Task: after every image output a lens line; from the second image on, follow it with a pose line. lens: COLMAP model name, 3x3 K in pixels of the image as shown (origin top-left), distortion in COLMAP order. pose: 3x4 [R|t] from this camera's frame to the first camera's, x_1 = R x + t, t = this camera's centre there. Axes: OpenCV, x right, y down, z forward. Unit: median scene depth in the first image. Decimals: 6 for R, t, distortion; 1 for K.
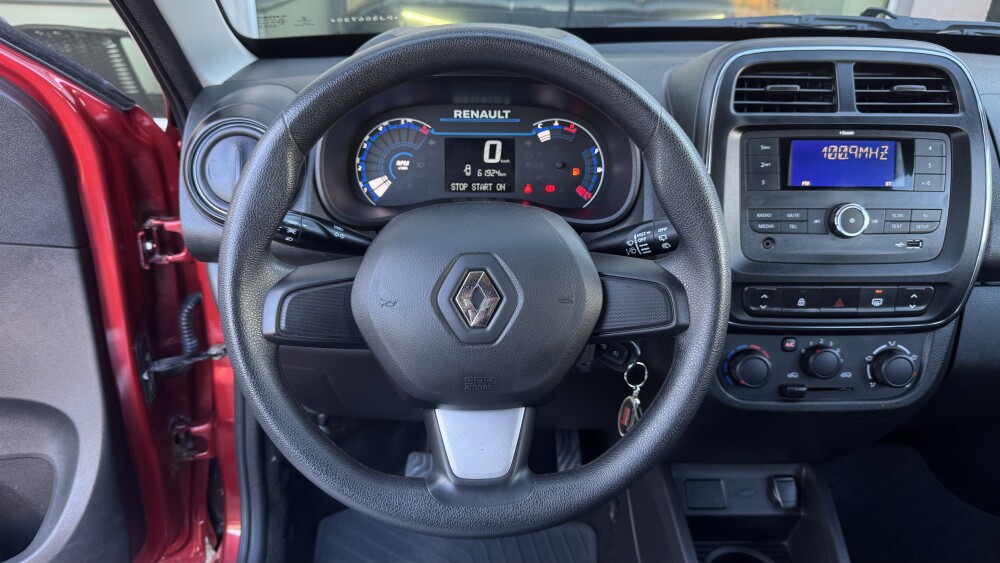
lens RADIAL K [[710.0, 0, 493.3], [0, 710.0, 289.0], [0, 0, 1]] dist [0.029227, -0.037414]
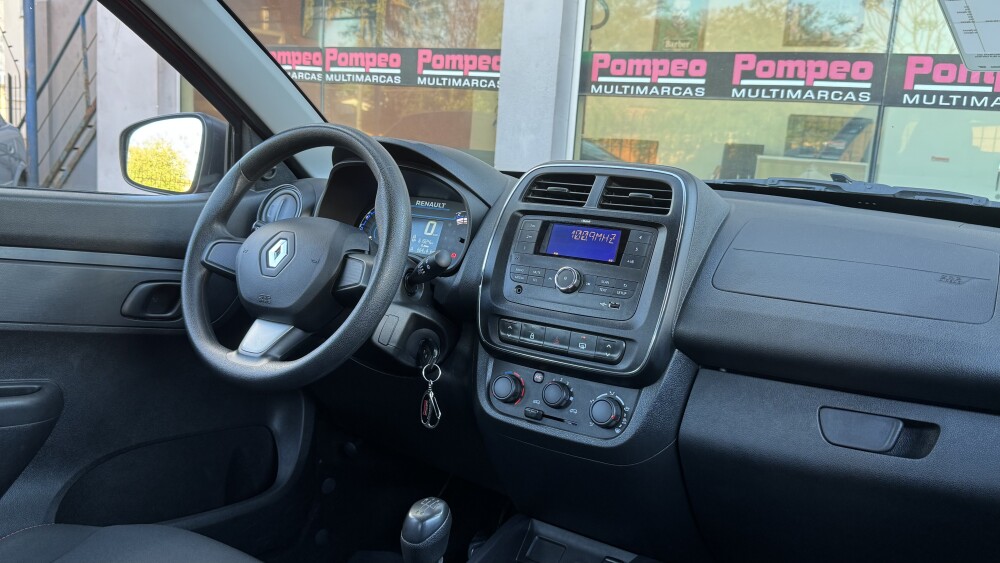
lens RADIAL K [[888.3, 0, 497.3], [0, 888.3, 273.3], [0, 0, 1]] dist [0.047244, -0.011382]
pose [[0.808179, 0.115005, -0.577599, 1.207154], [-0.303672, 0.921693, -0.241383, 0.301129], [0.504609, 0.370481, 0.779816, -0.341816]]
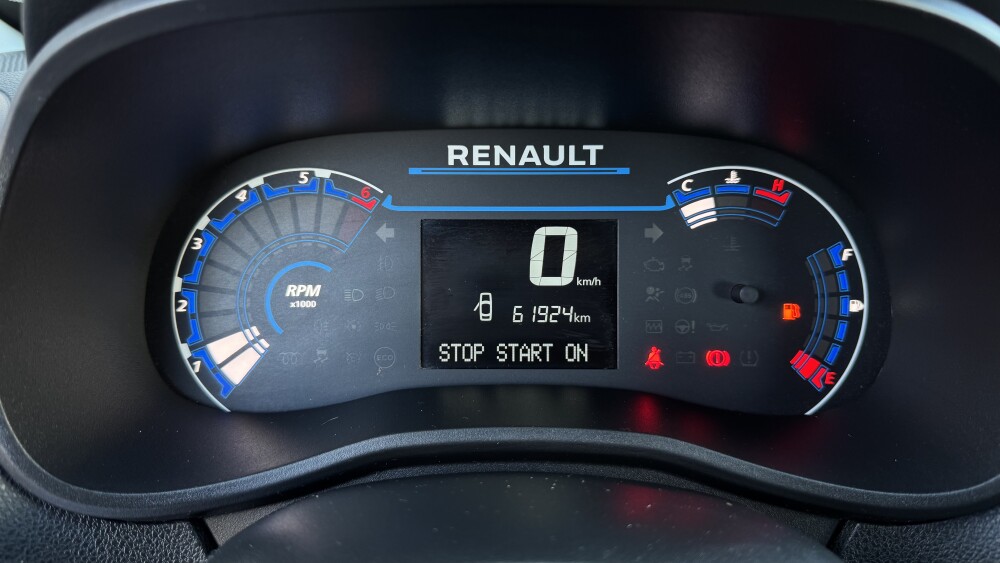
lens RADIAL K [[710.0, 0, 492.6], [0, 710.0, 284.1], [0, 0, 1]] dist [0.029227, -0.037414]
pose [[0.998829, -0.000806, -0.048381, -0.014683], [-0.003391, 0.996238, -0.086595, -0.149902], [0.048269, 0.086658, 0.995068, 0.648944]]
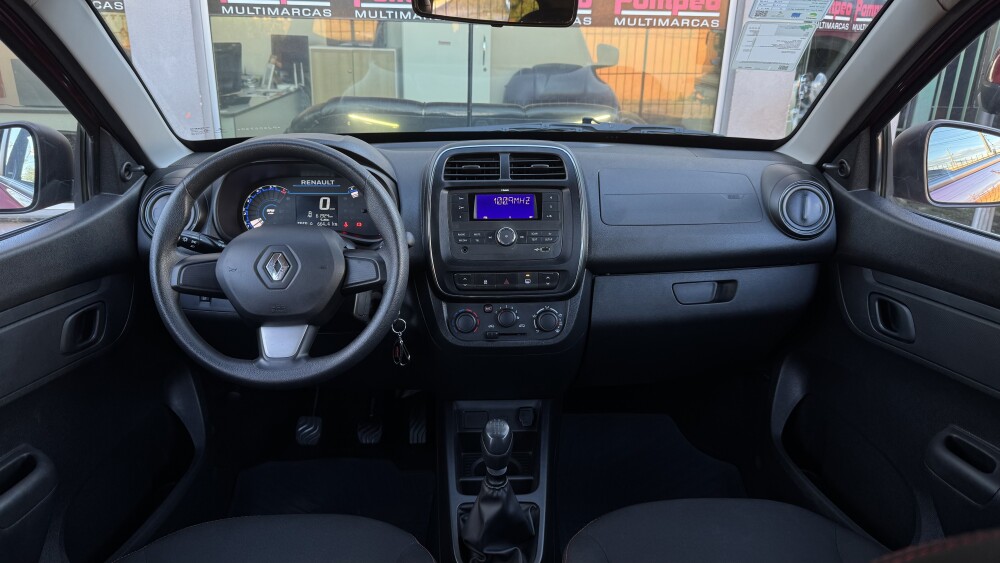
lens RADIAL K [[710.0, 0, 508.1], [0, 710.0, 288.0], [0, 0, 1]] dist [0.029227, -0.037414]
pose [[0.999296, -0.015493, 0.034170, 0.387863], [0.019089, 0.994014, -0.107576, 0.207865], [-0.032299, 0.108152, 0.993610, -0.719861]]
